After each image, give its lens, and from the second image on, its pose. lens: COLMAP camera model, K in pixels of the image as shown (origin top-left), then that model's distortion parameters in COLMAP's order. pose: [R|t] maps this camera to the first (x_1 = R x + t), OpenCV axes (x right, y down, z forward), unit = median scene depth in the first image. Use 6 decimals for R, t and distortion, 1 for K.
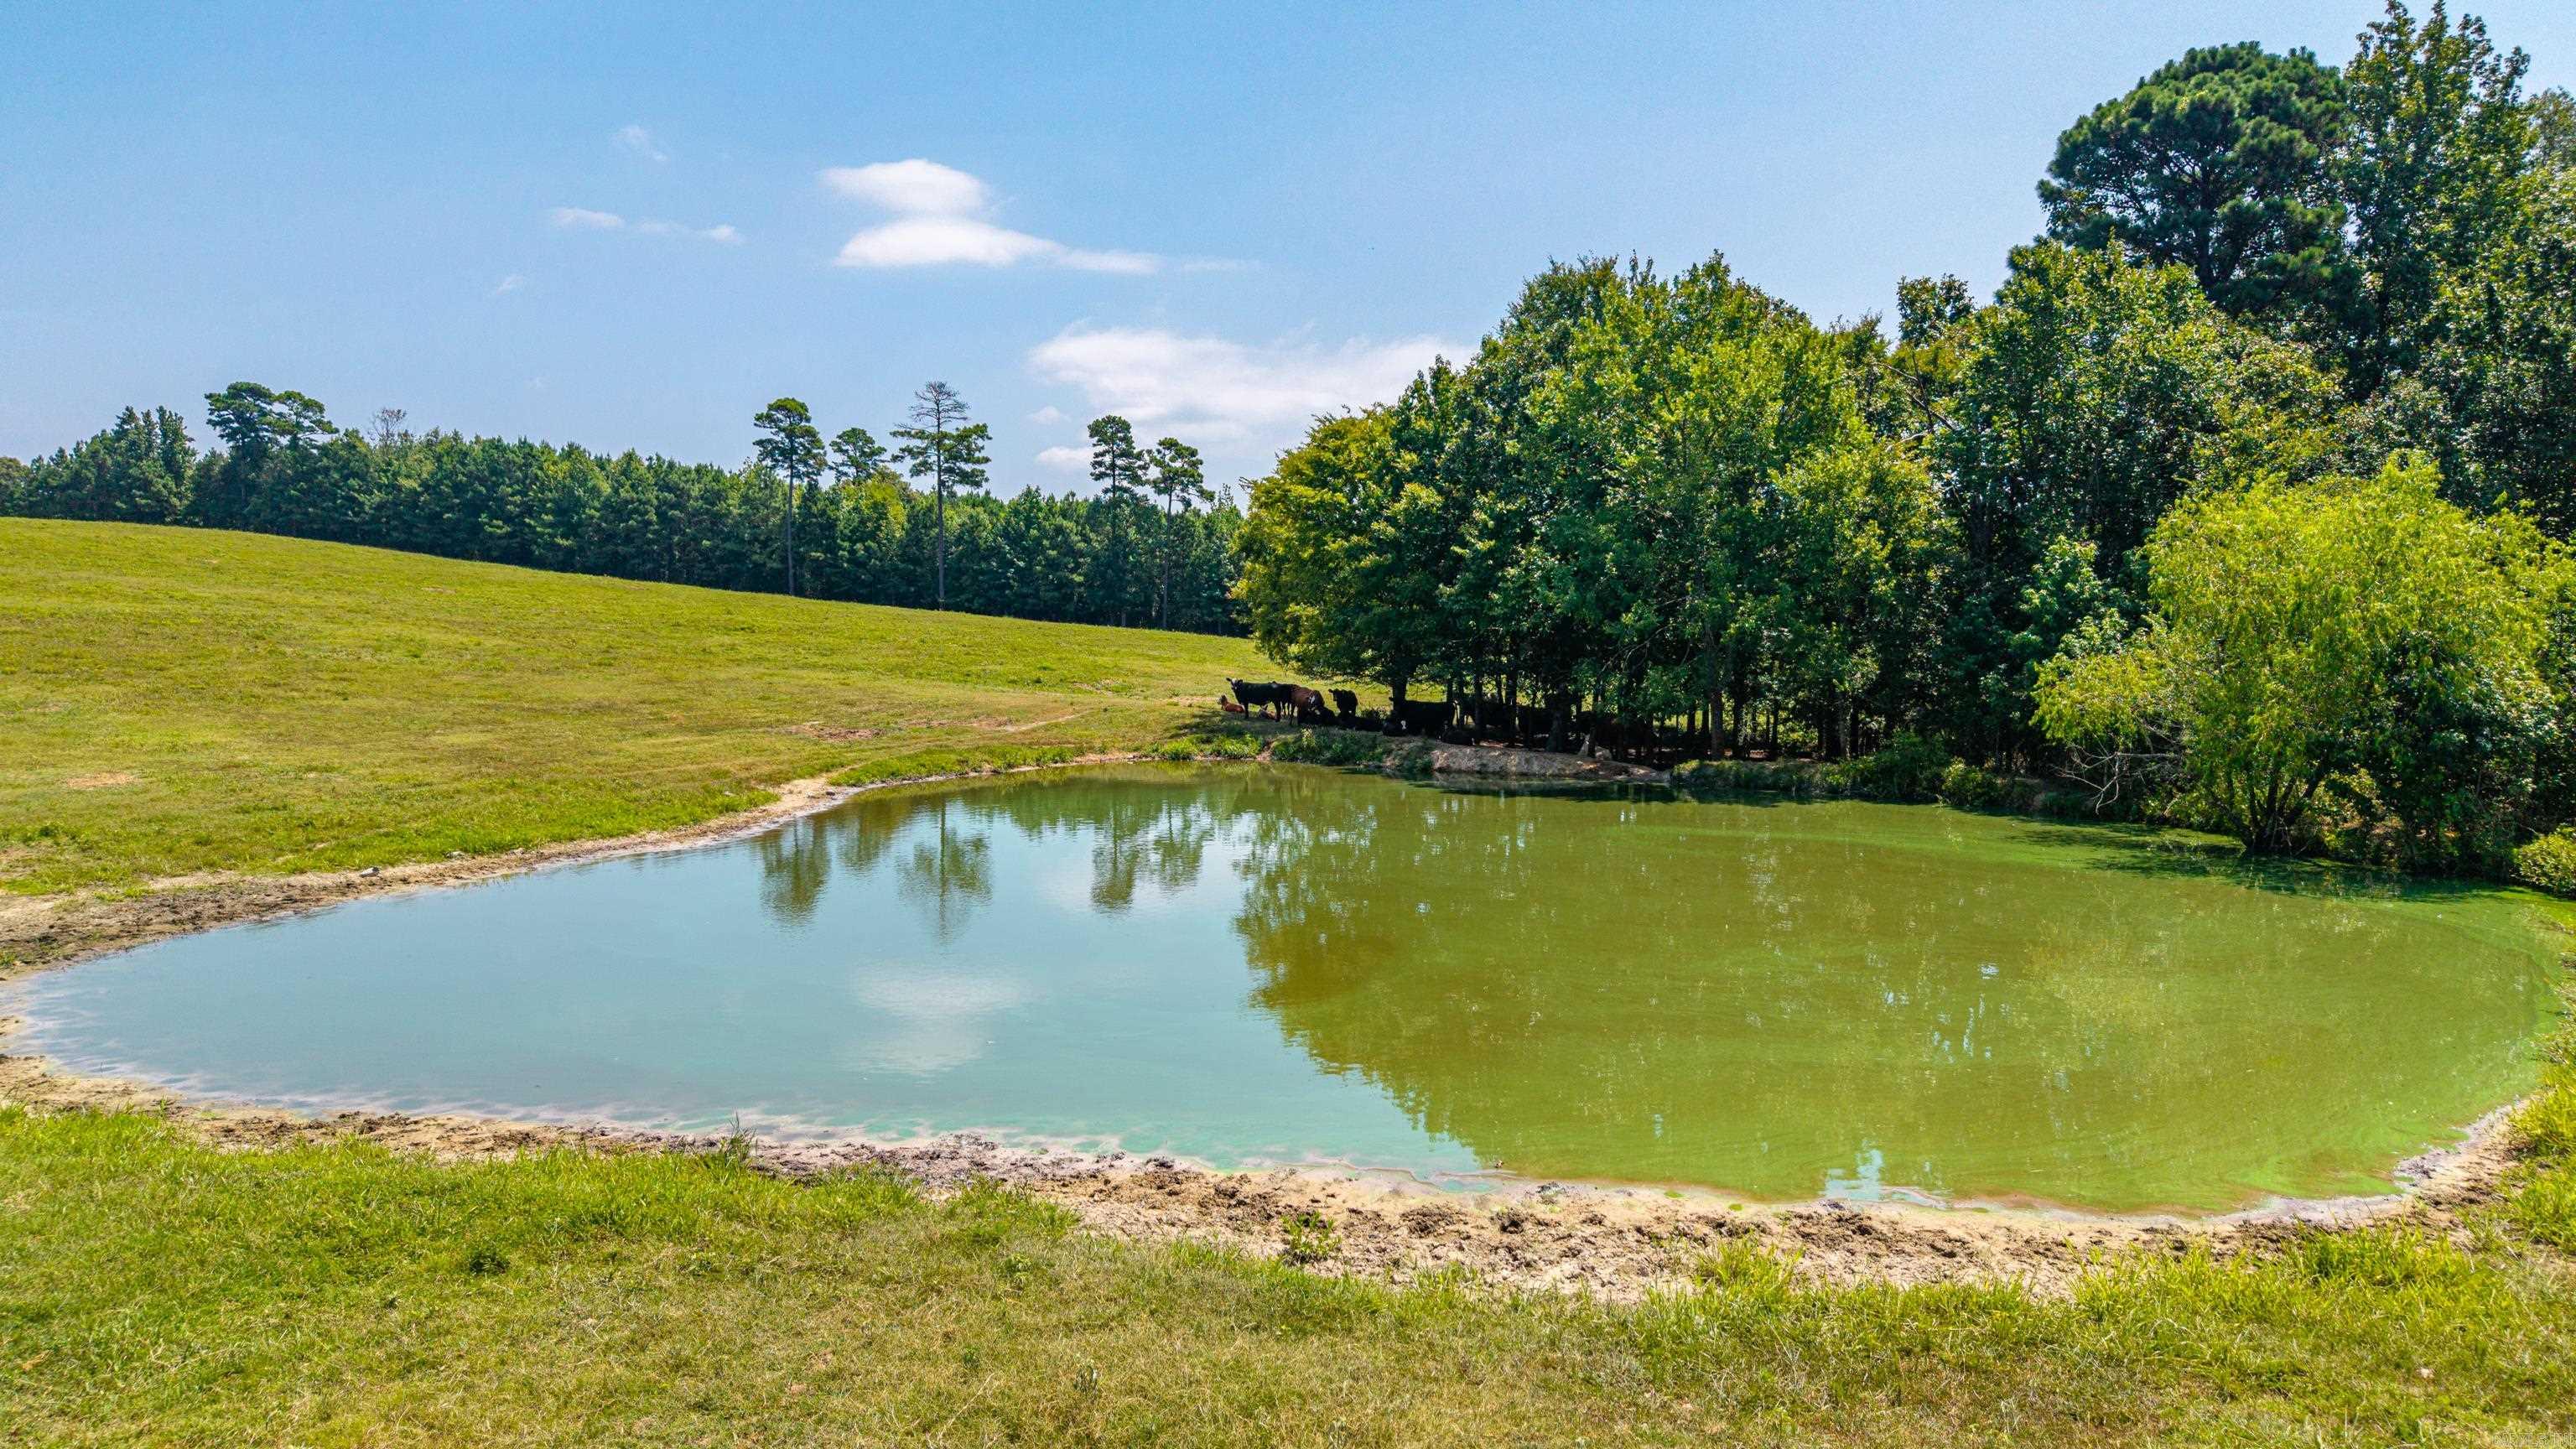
lens RADIAL K [[1541.6, 0, 1288.0], [0, 1541.6, 724.5], [0, 0, 1]] dist [-0.044719, -0.000565]
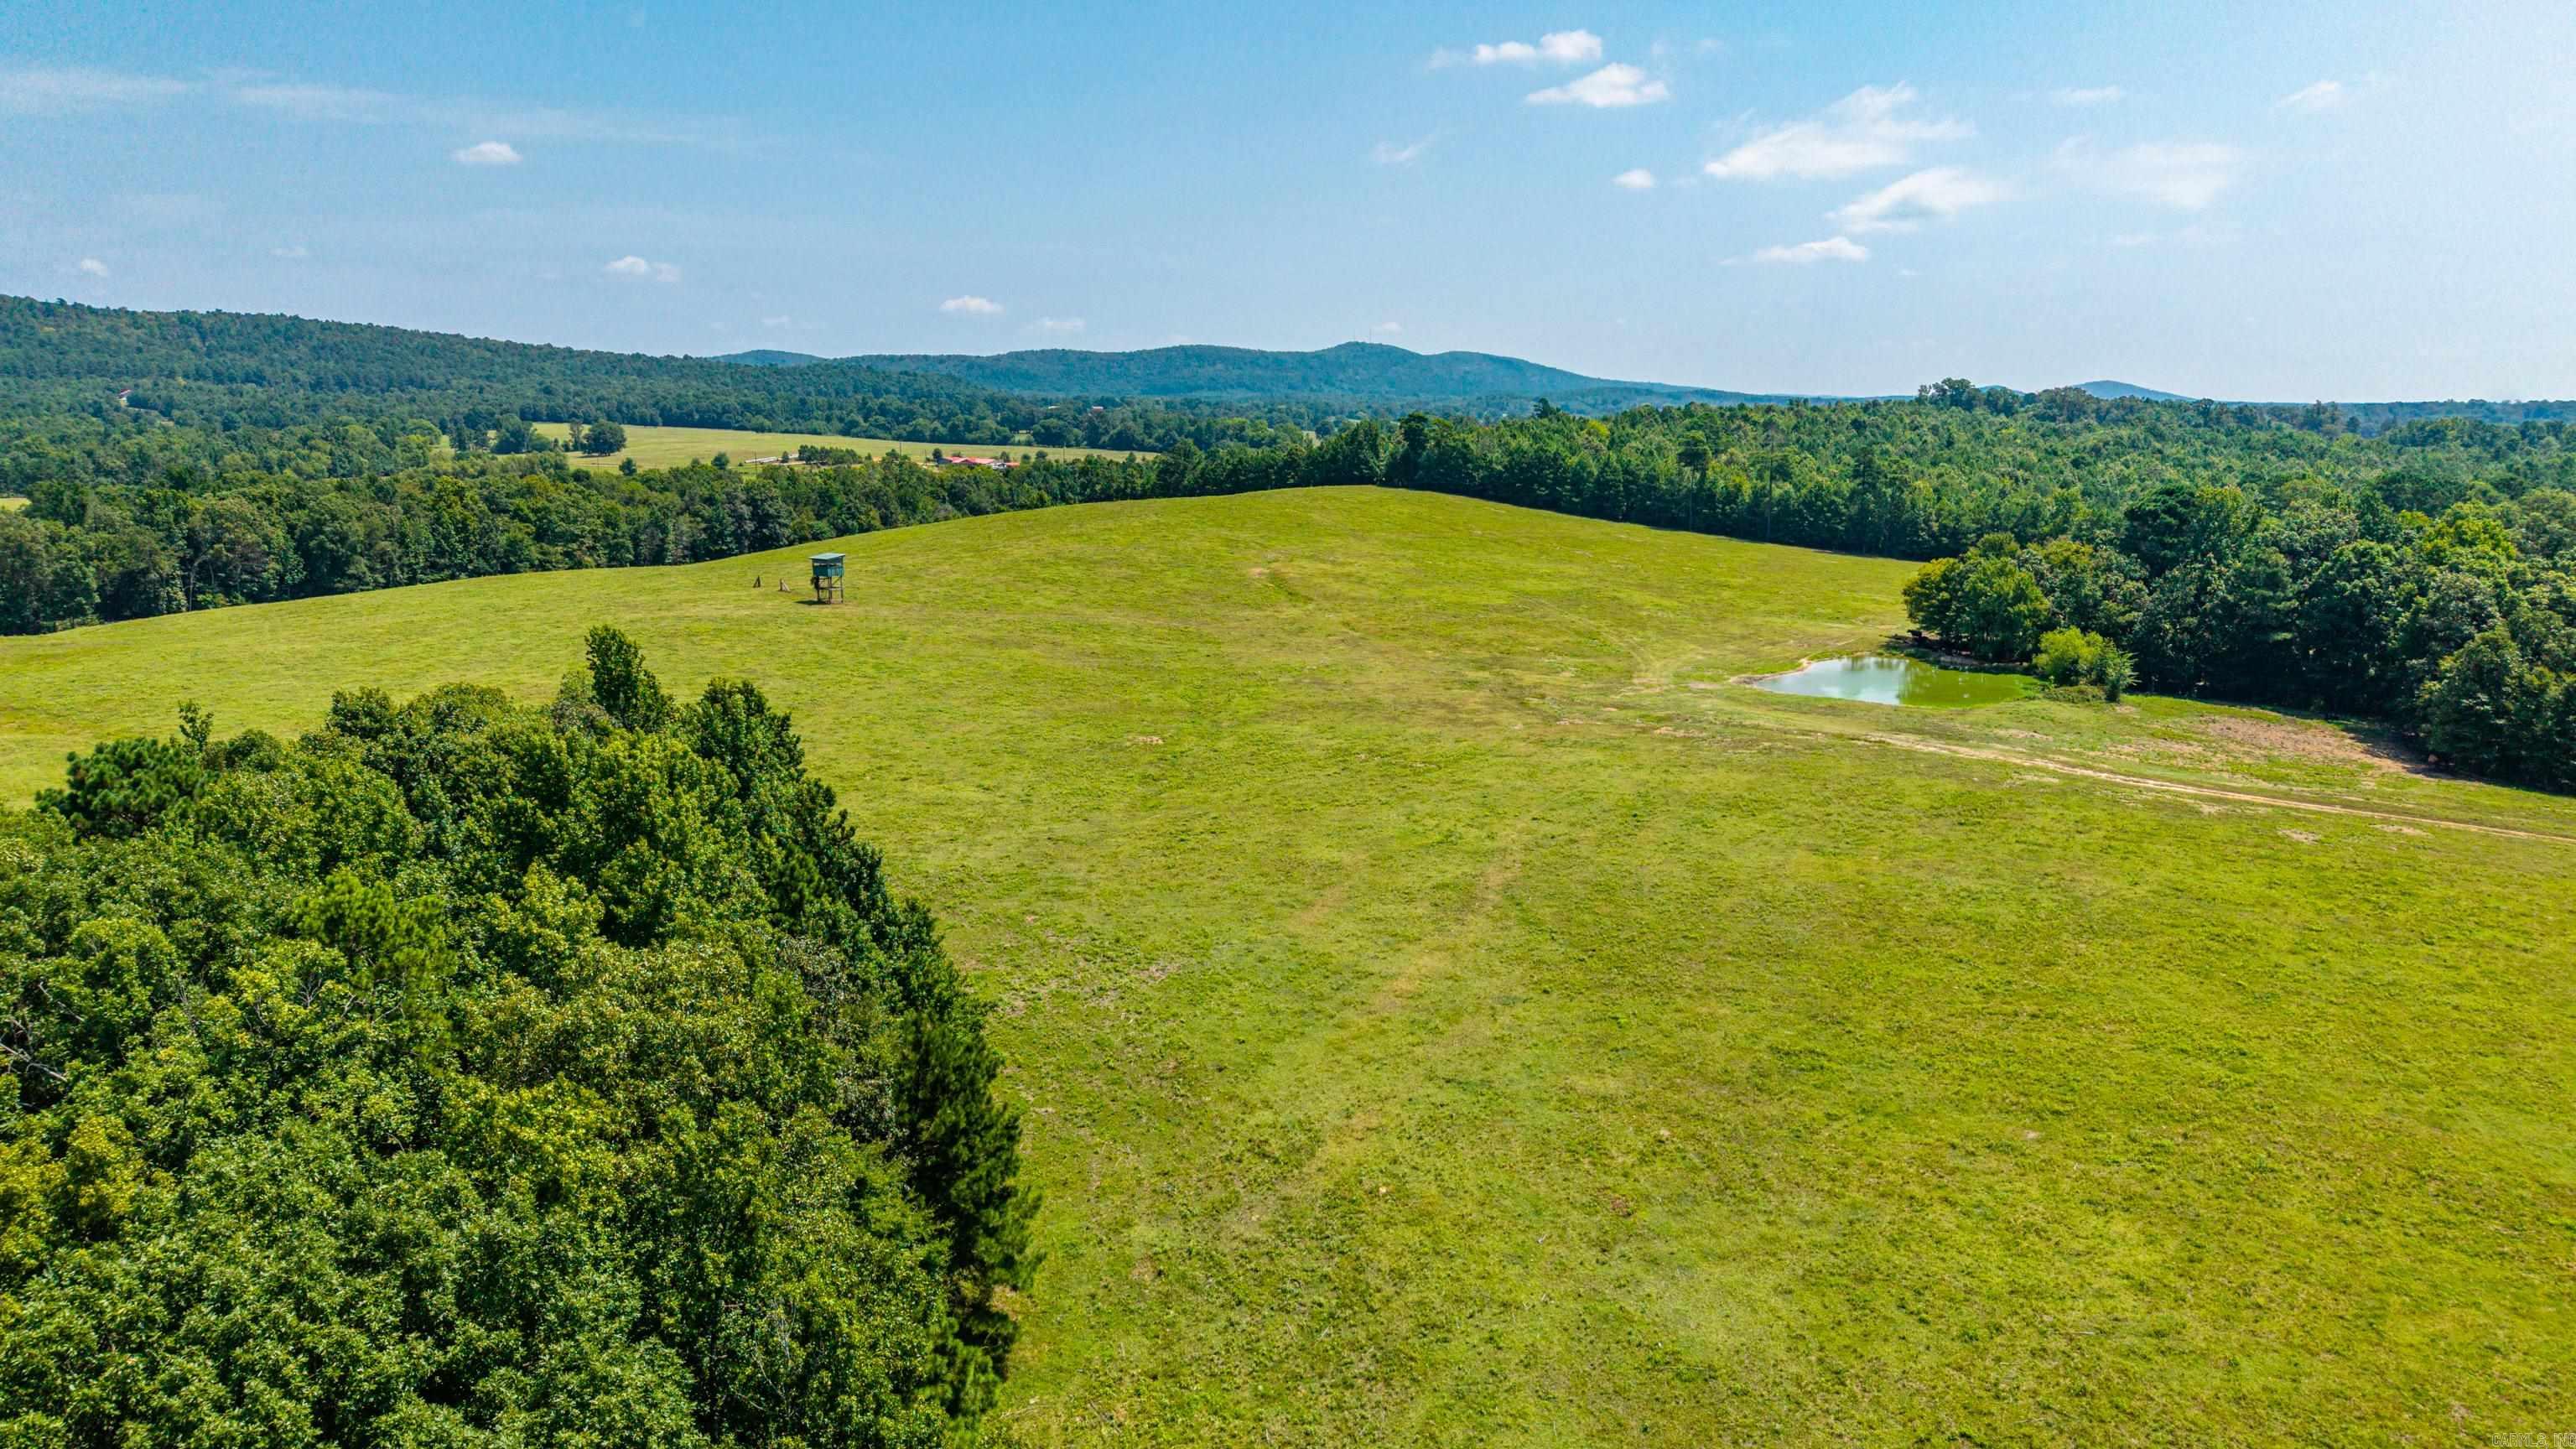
lens RADIAL K [[1681.9, 0, 1288.0], [0, 1681.9, 724.5], [0, 0, 1]] dist [0.001569, -0.004057]
pose [[0.910064, 0.066932, -0.409027, 0.113688], [-0.009314, 0.989928, 0.141266, -0.138187], [0.414362, -0.124751, 0.901522, -1.232085]]
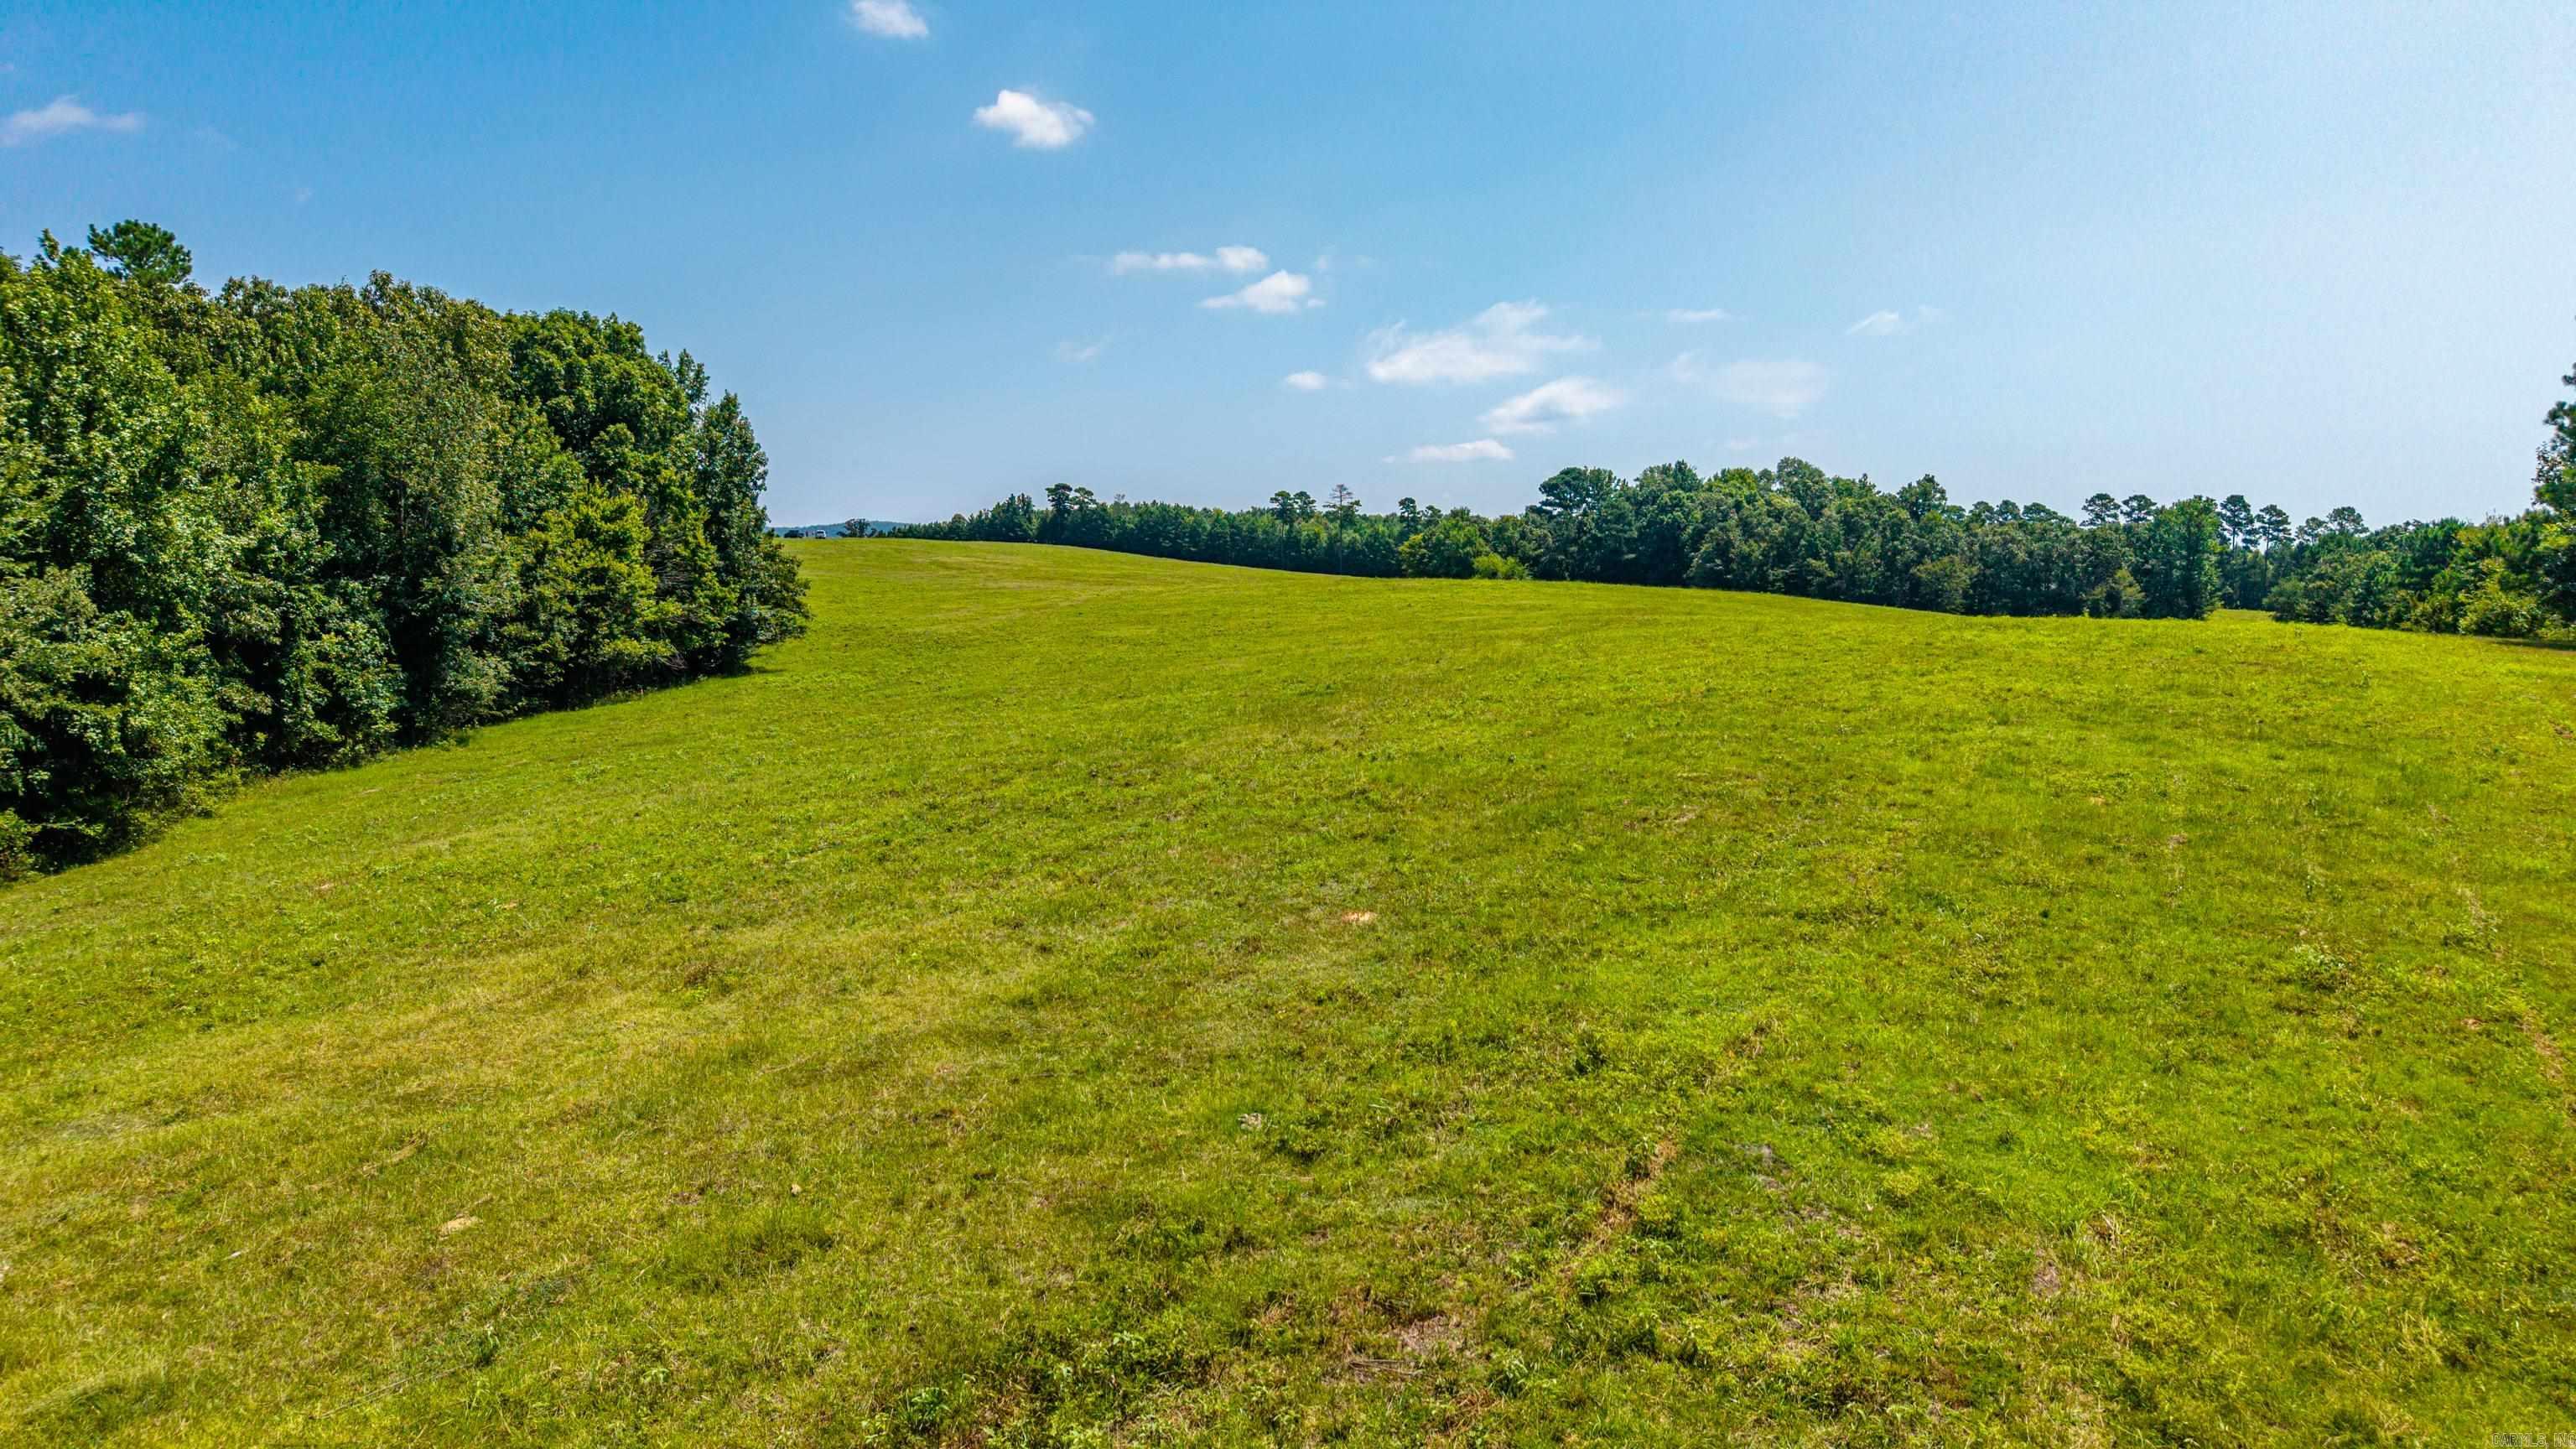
lens RADIAL K [[1681.9, 0, 1288.0], [0, 1681.9, 724.5], [0, 0, 1]] dist [0.001569, -0.004057]
pose [[0.968880, 0.006813, -0.247436, 0.363910], [-0.001285, 0.999746, 0.022498, 0.108953], [0.247526, -0.021480, 0.968643, -1.651252]]
